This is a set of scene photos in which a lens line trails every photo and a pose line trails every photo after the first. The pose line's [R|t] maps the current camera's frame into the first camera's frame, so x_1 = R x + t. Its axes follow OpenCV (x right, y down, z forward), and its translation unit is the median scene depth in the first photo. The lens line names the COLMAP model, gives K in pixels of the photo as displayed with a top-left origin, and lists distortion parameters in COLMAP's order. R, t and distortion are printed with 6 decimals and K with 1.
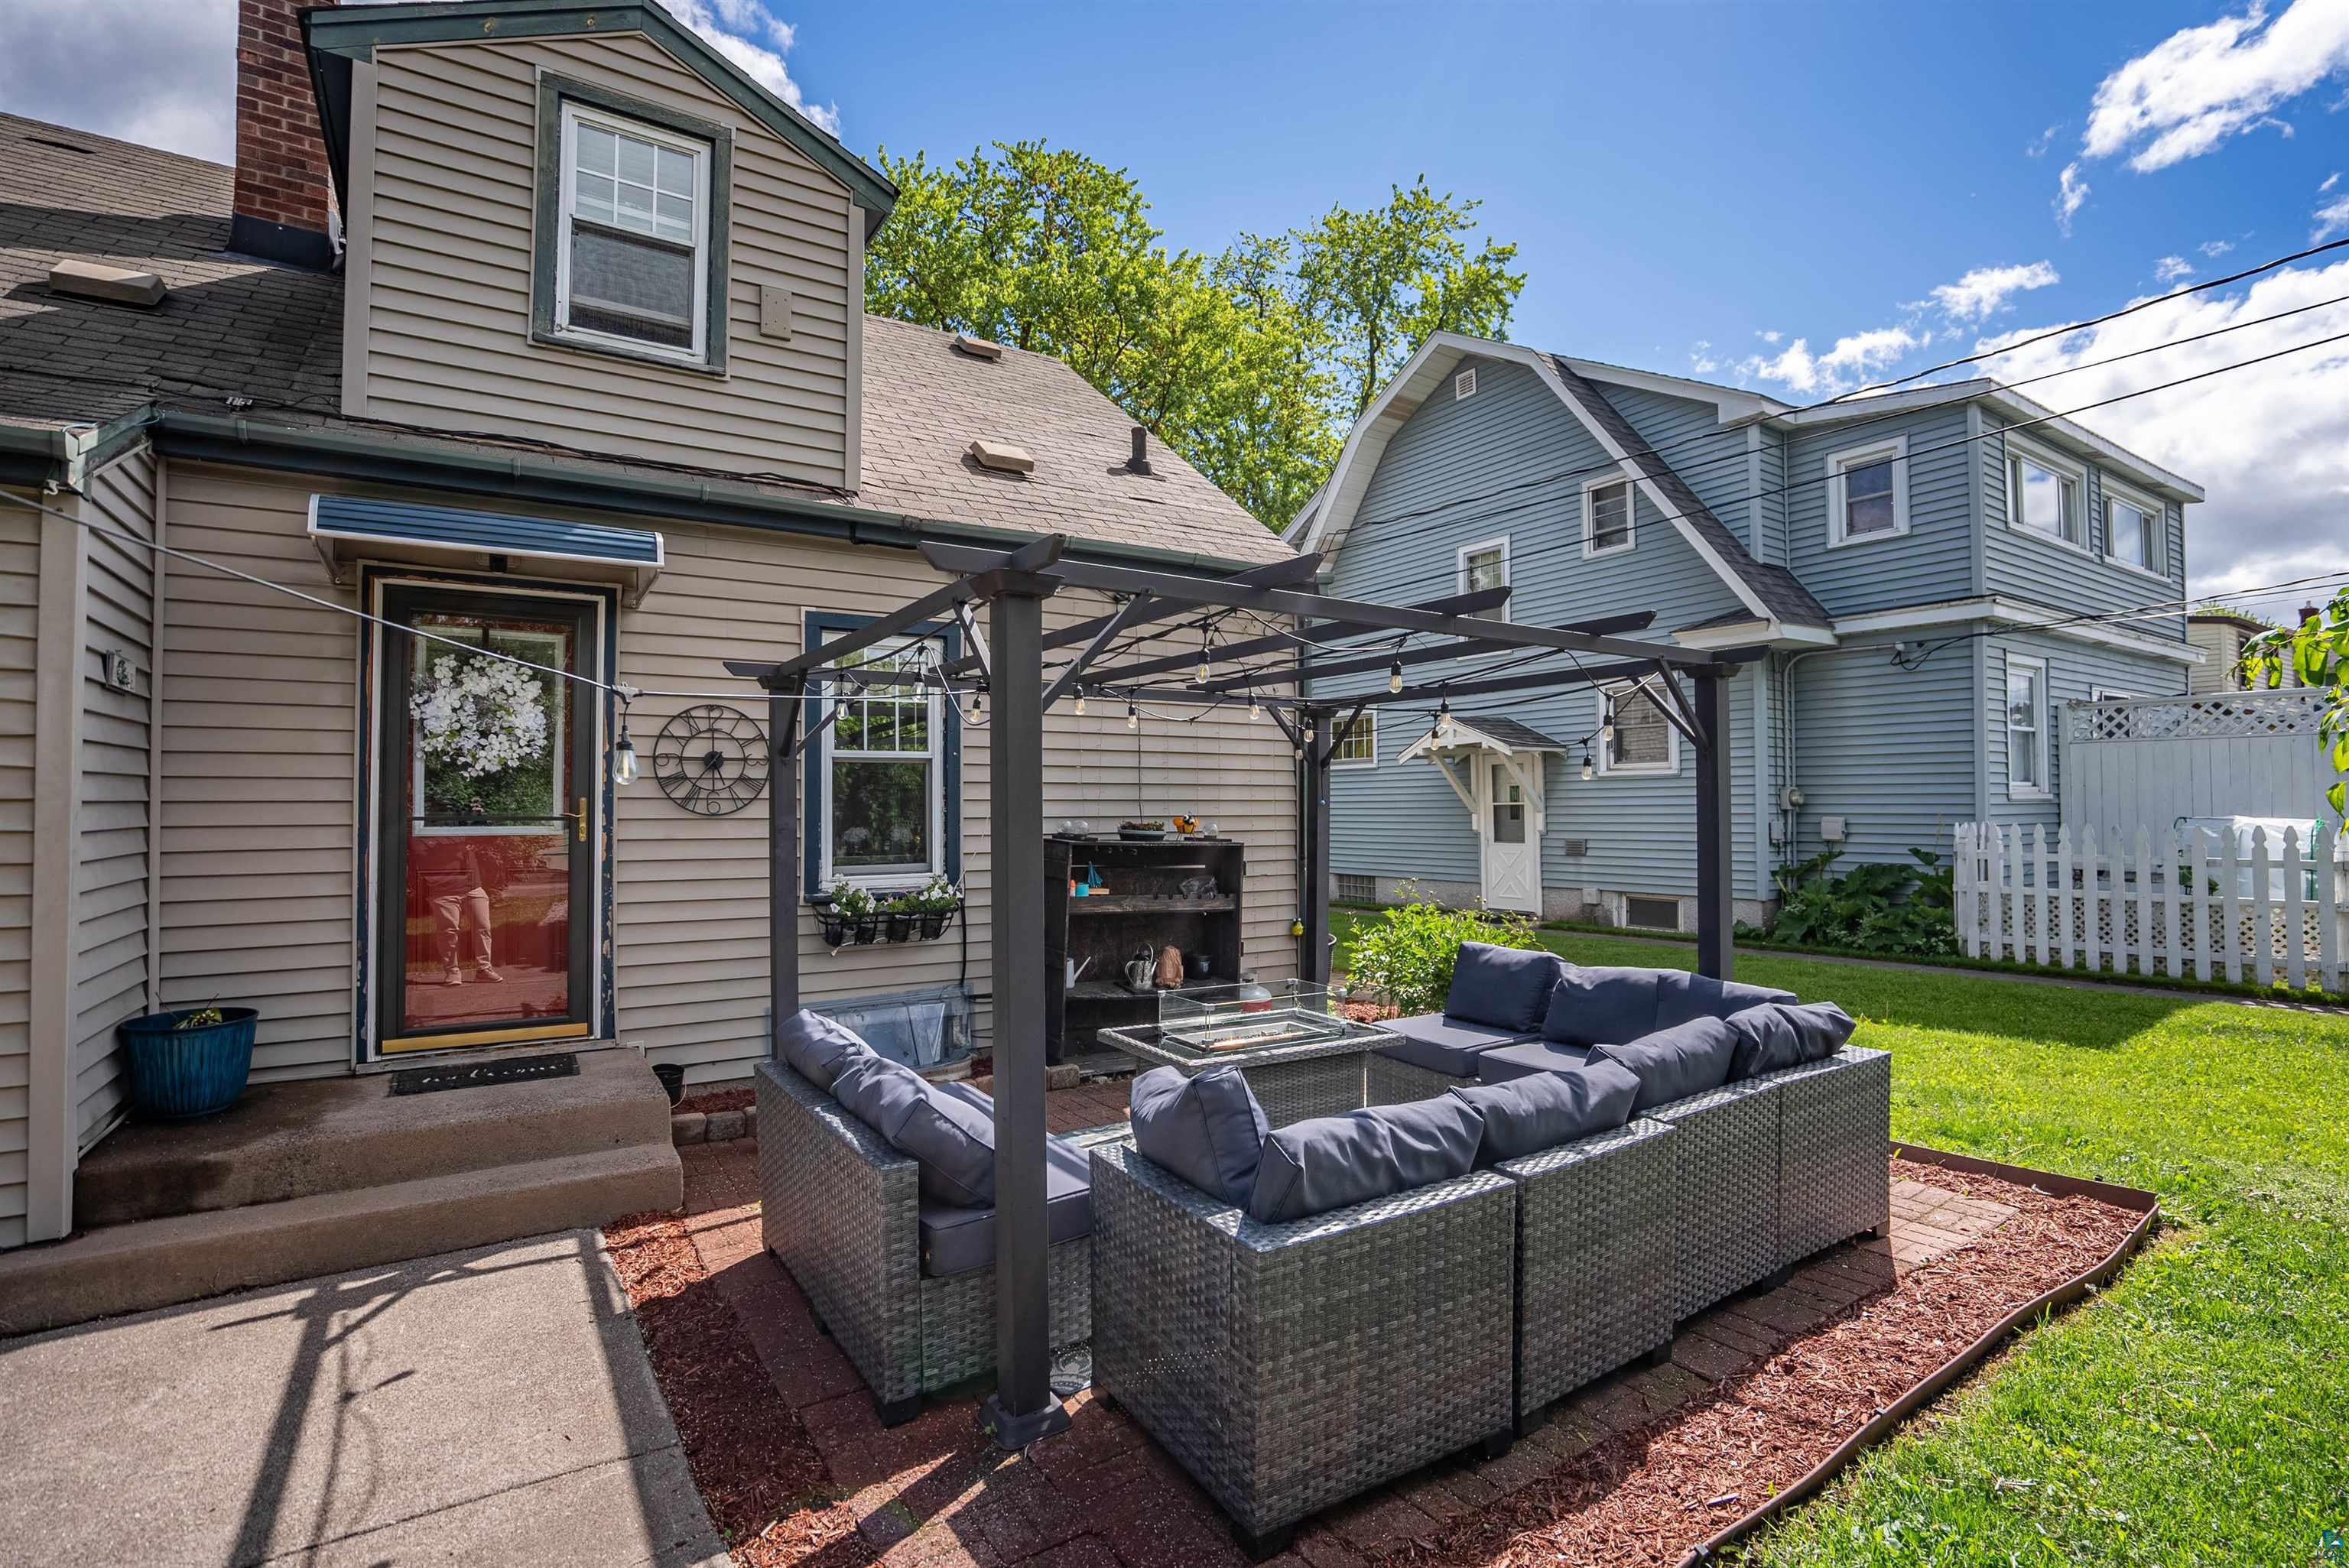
lens RADIAL K [[1091.4, 0, 1187.4], [0, 1091.4, 777.8], [0, 0, 1]] dist [-0.059172, 0.022374]
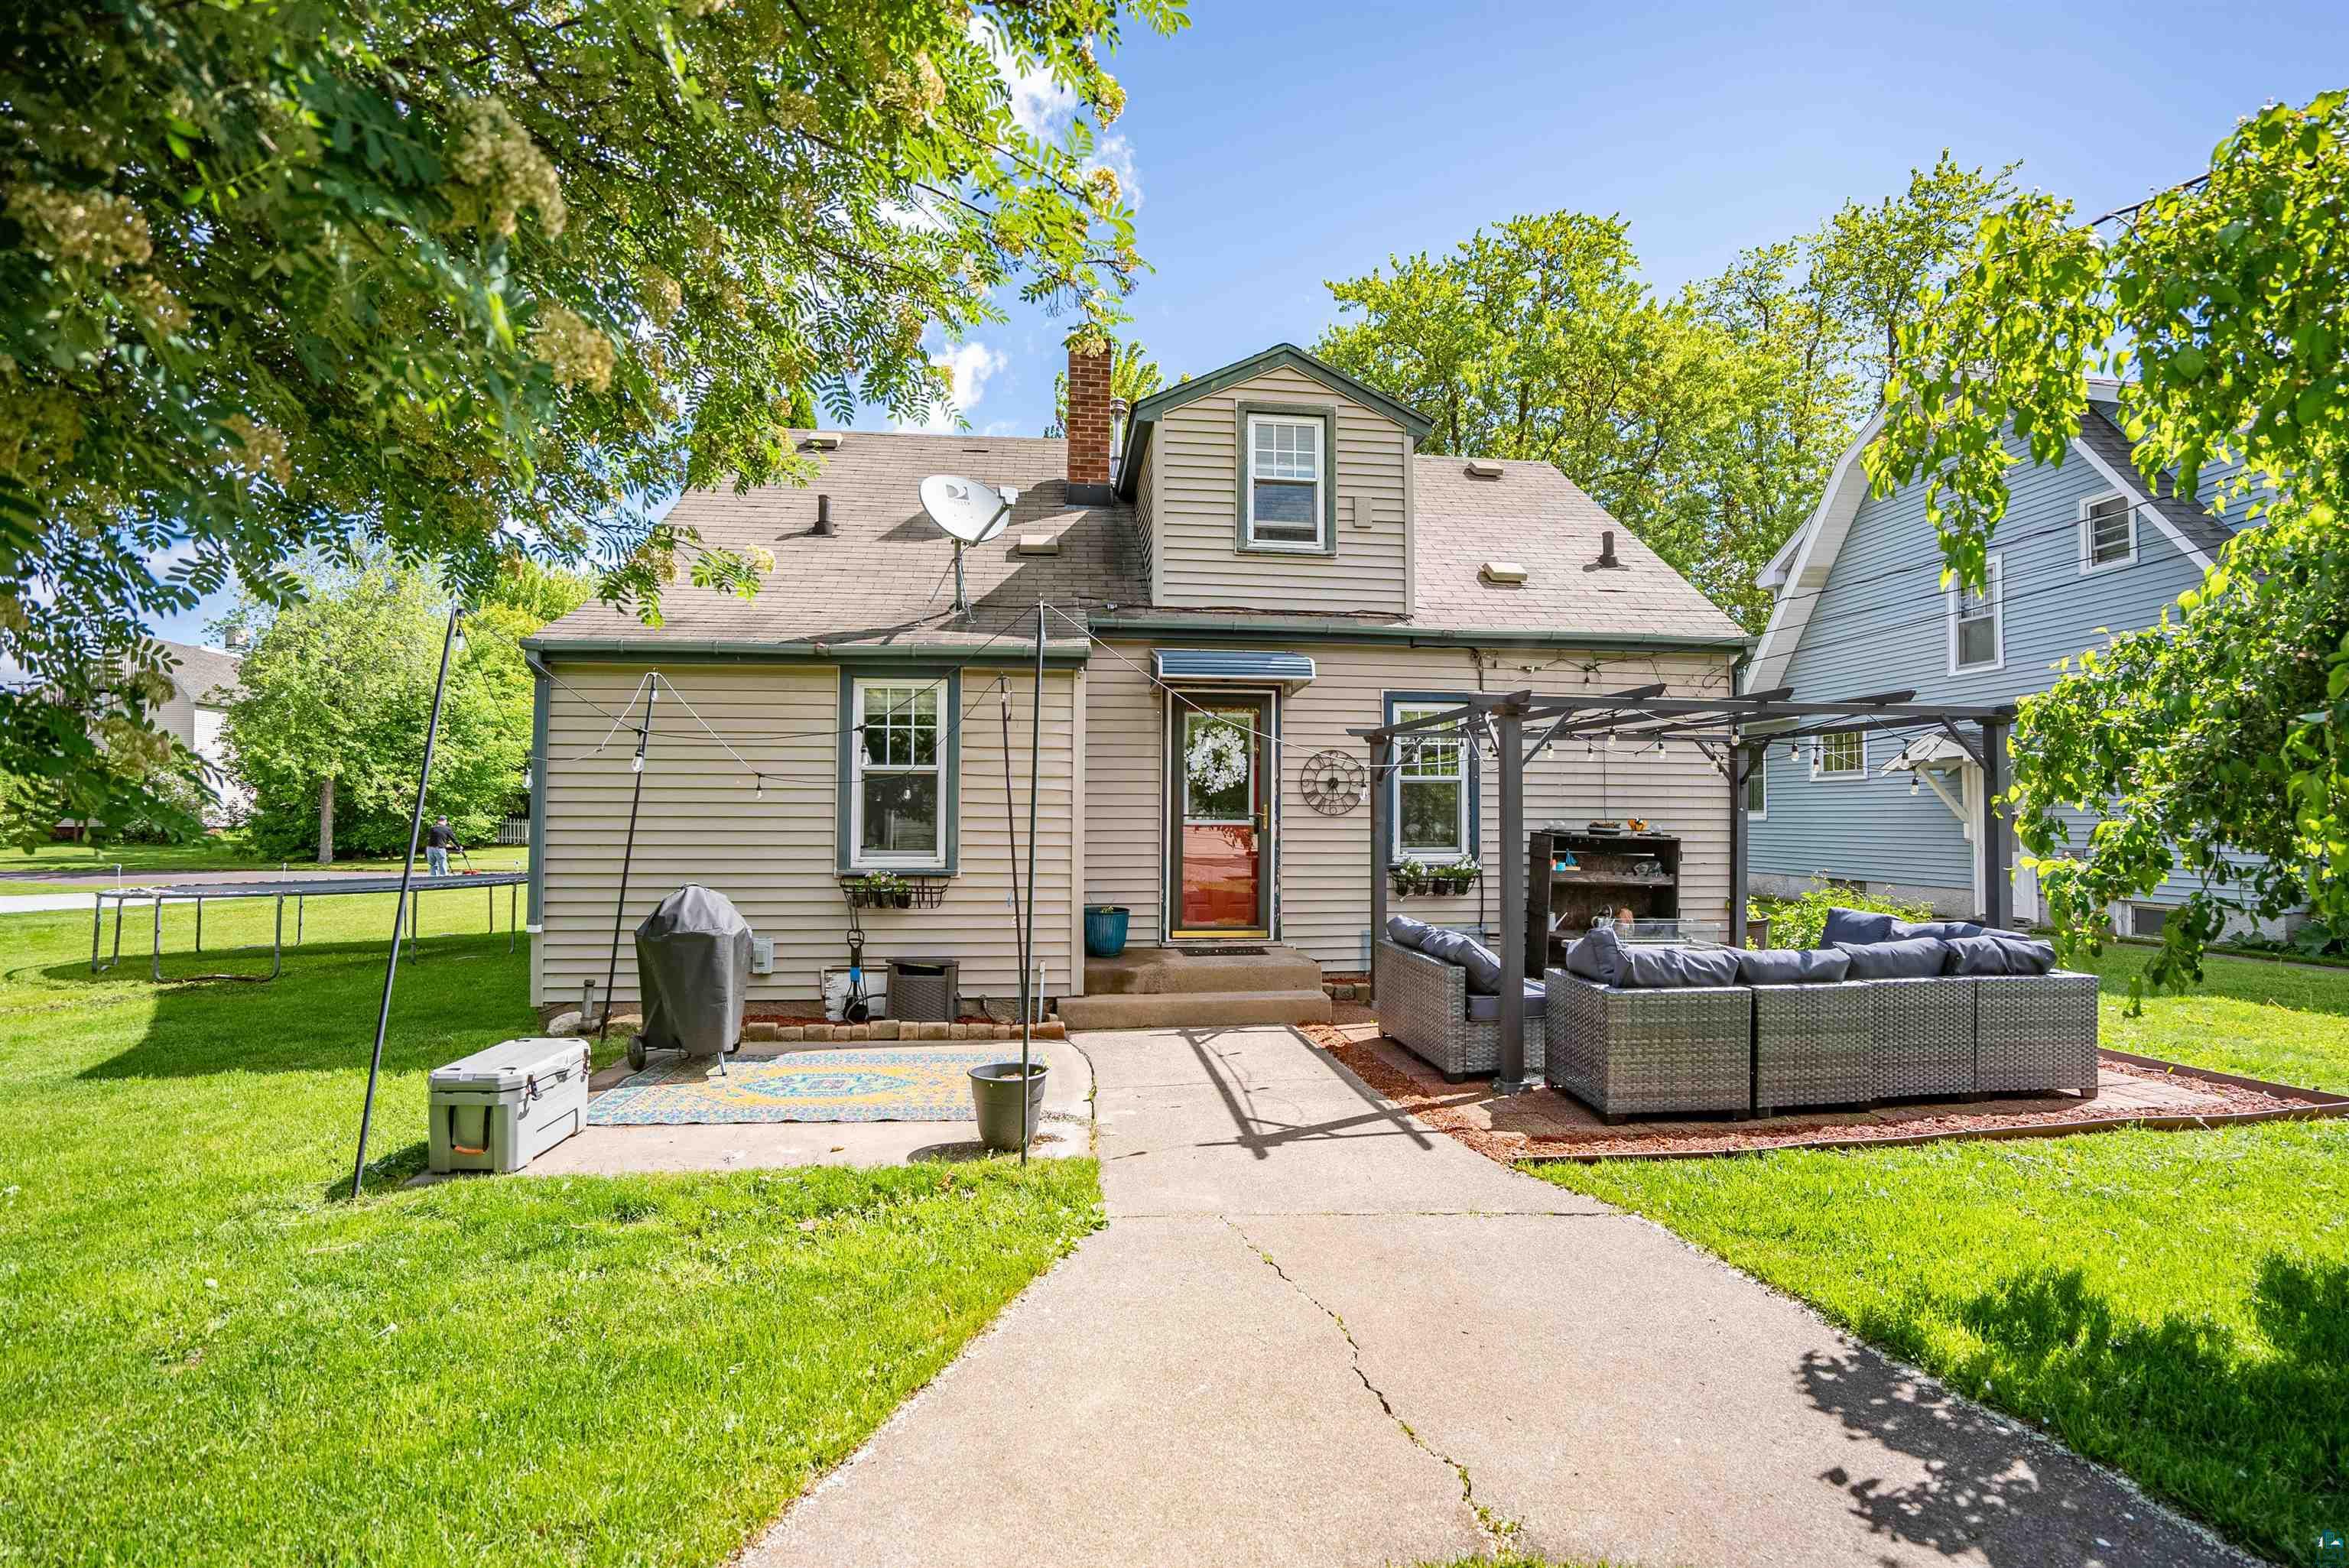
lens RADIAL K [[1091.4, 0, 1187.4], [0, 1091.4, 777.8], [0, 0, 1]] dist [-0.059172, 0.022374]
pose [[0.896416, -0.005959, -0.443174, 0.116131], [0.002567, 0.999963, -0.008252, -0.010400], [0.443206, 0.006259, 0.896398, -0.632484]]
